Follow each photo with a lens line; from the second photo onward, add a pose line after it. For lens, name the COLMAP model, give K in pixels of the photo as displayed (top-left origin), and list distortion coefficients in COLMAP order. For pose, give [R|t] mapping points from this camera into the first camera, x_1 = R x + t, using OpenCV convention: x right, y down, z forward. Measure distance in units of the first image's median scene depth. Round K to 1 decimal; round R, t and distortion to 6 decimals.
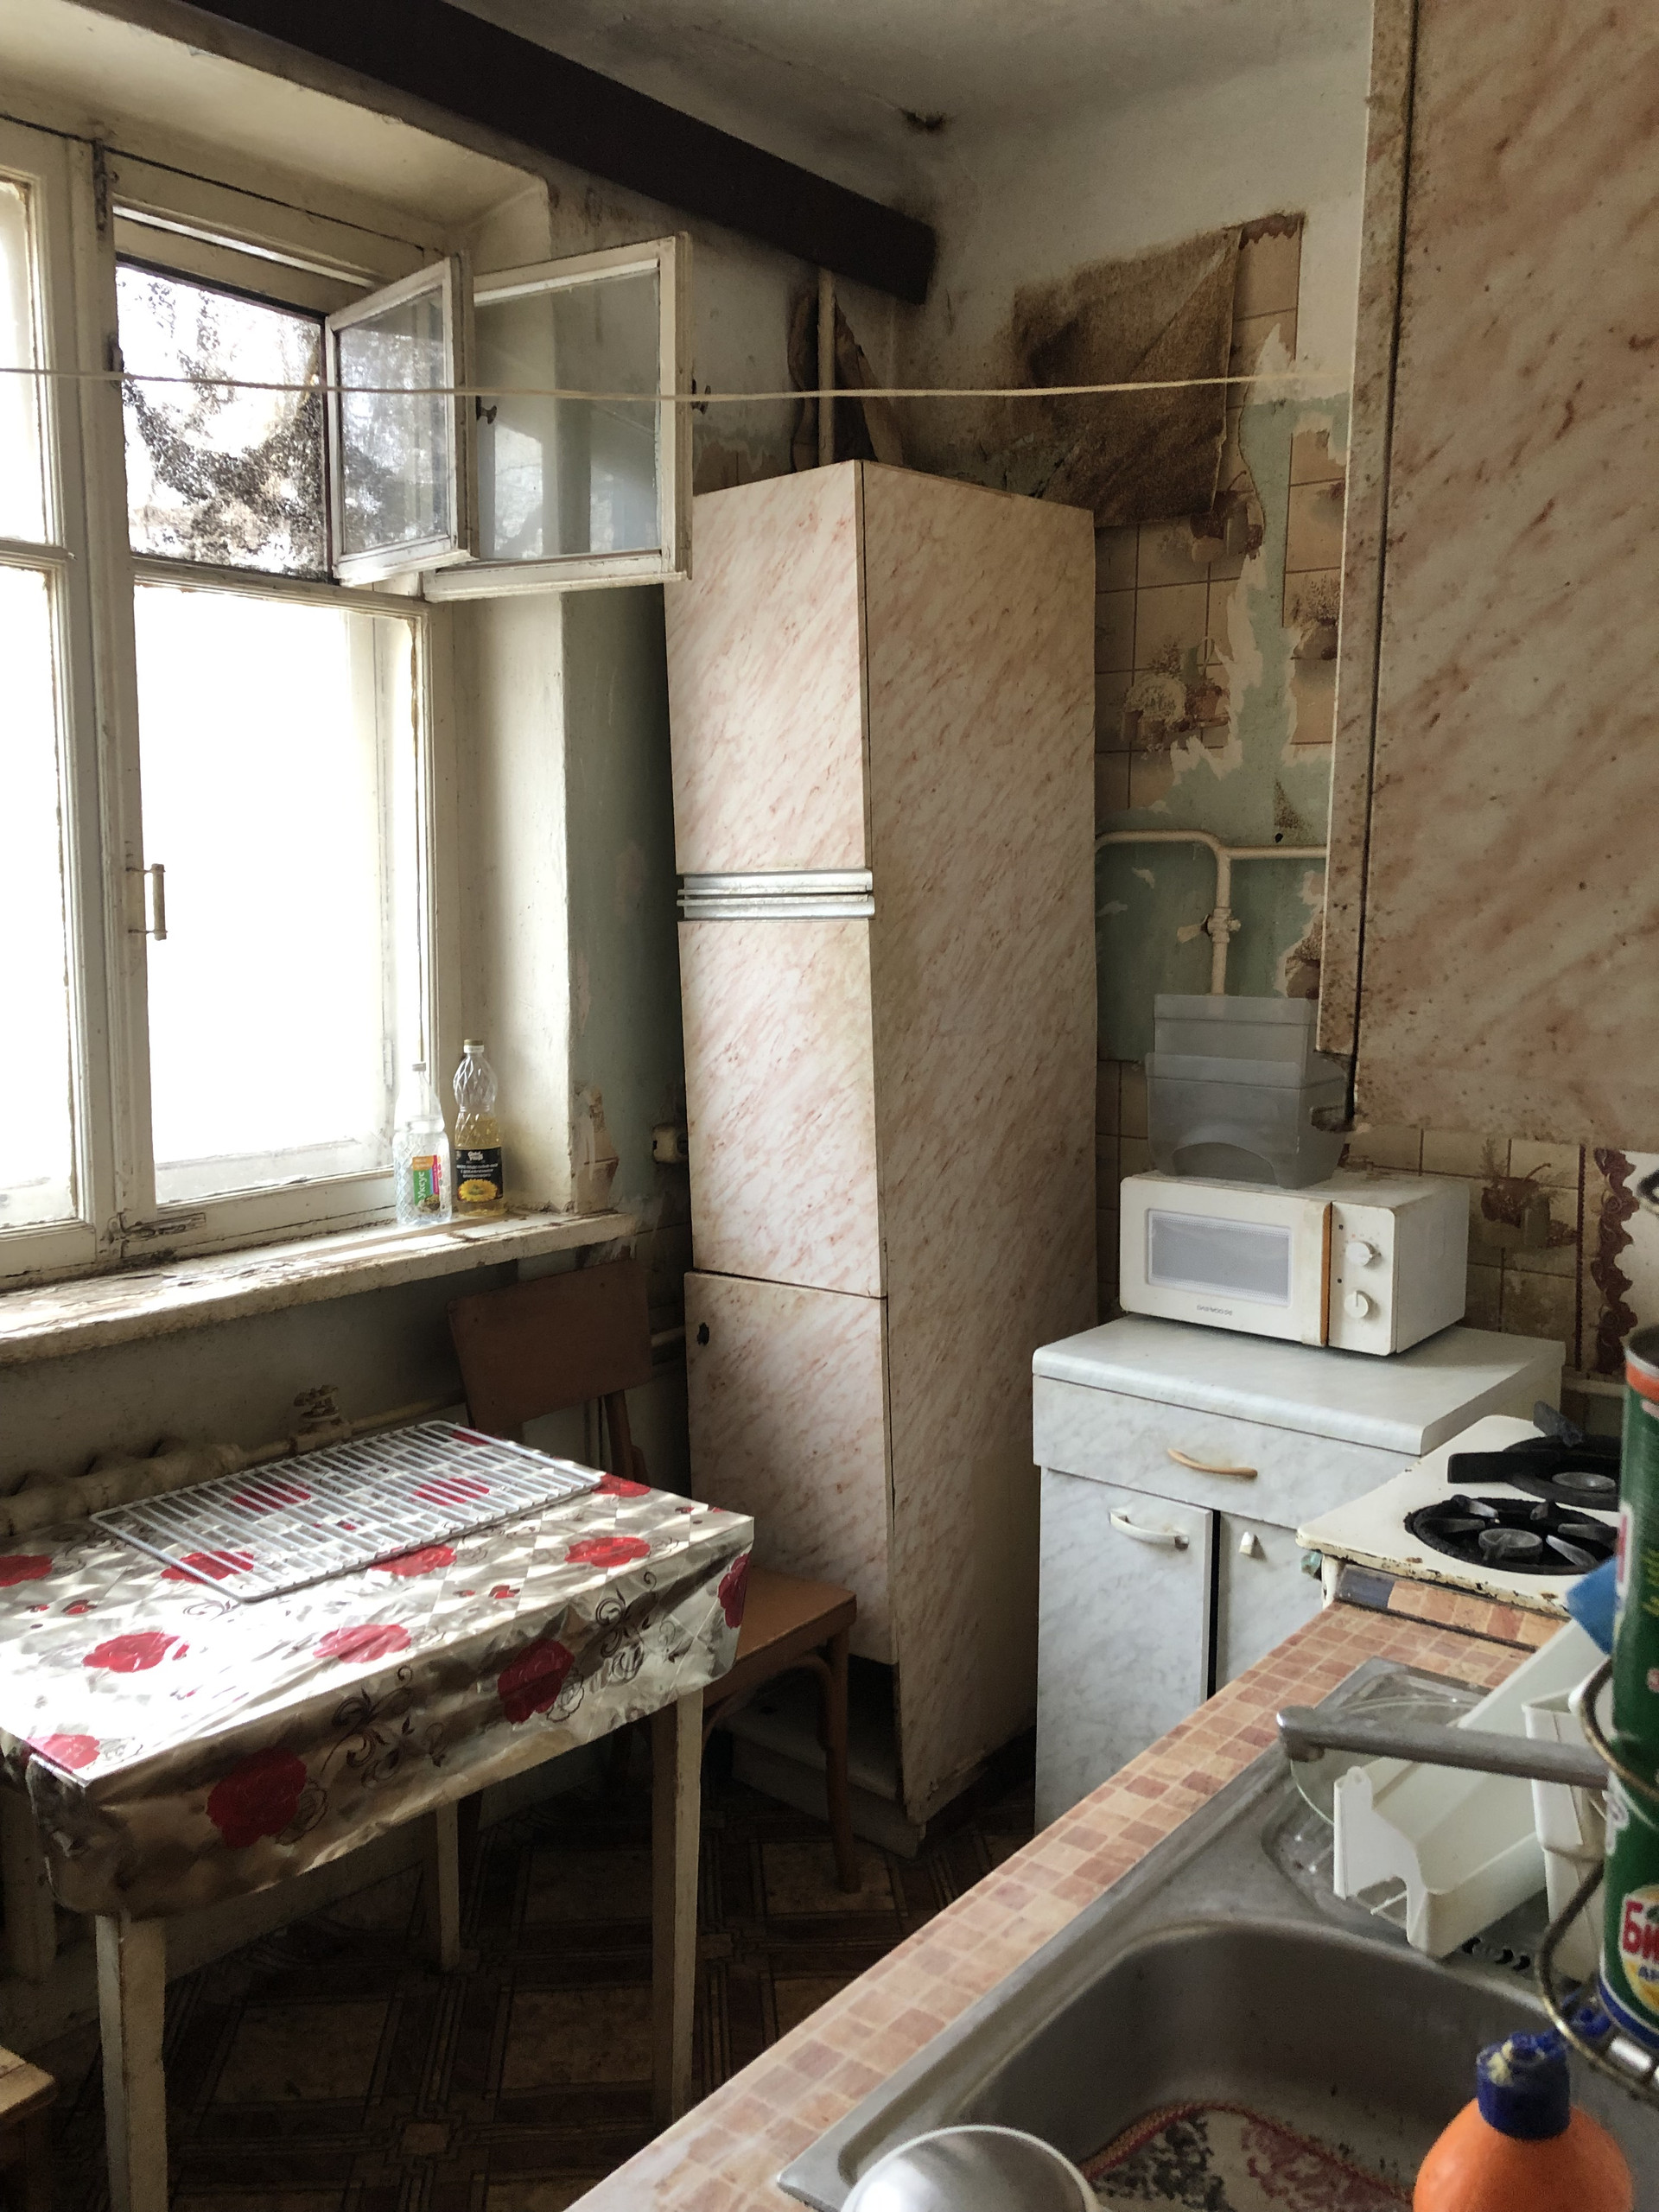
lens RADIAL K [[1774.4, 0, 870.9], [0, 1774.4, 1113.8], [0, 0, 1]] dist [0.104017, -0.185186]
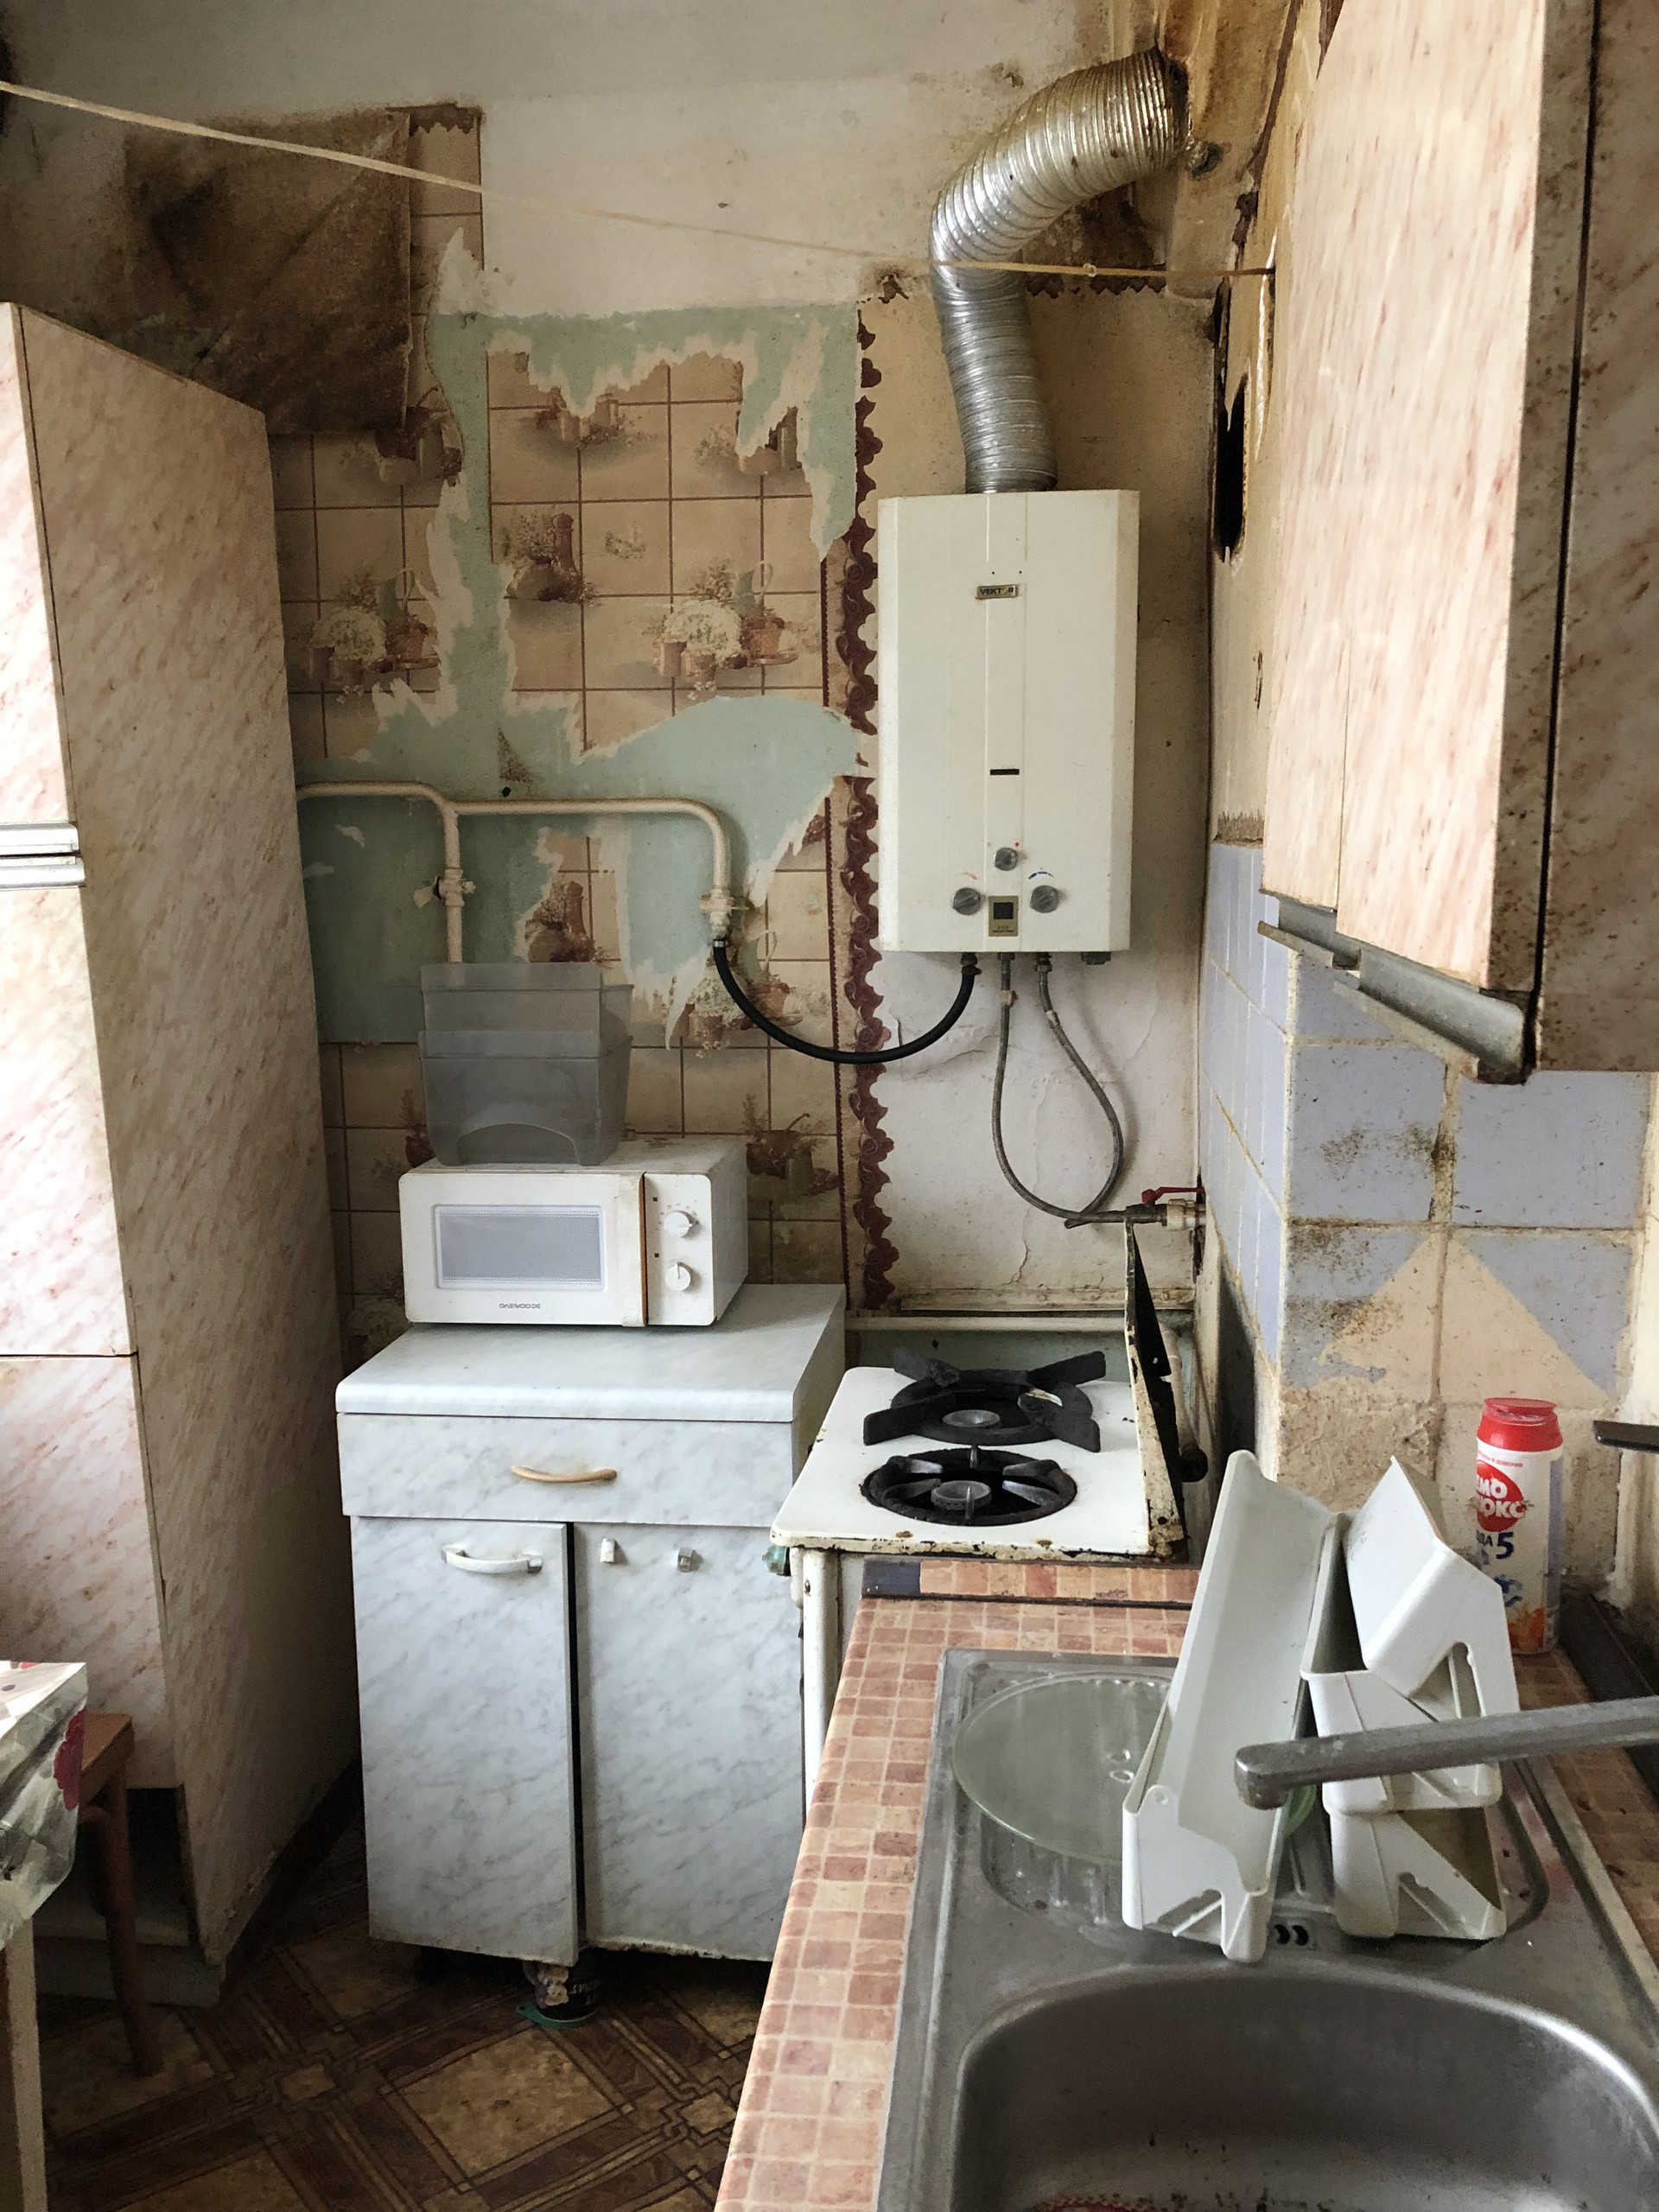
lens RADIAL K [[1784.8, 0, 830.8], [0, 1784.8, 1113.9], [0, 0, 1]] dist [0.034647, -0.006786]
pose [[0.854344, -0.092869, 0.511343, -0.128900], [0.084798, 0.995629, 0.039146, -0.010509], [-0.512744, 0.009917, 0.858484, 0.127256]]
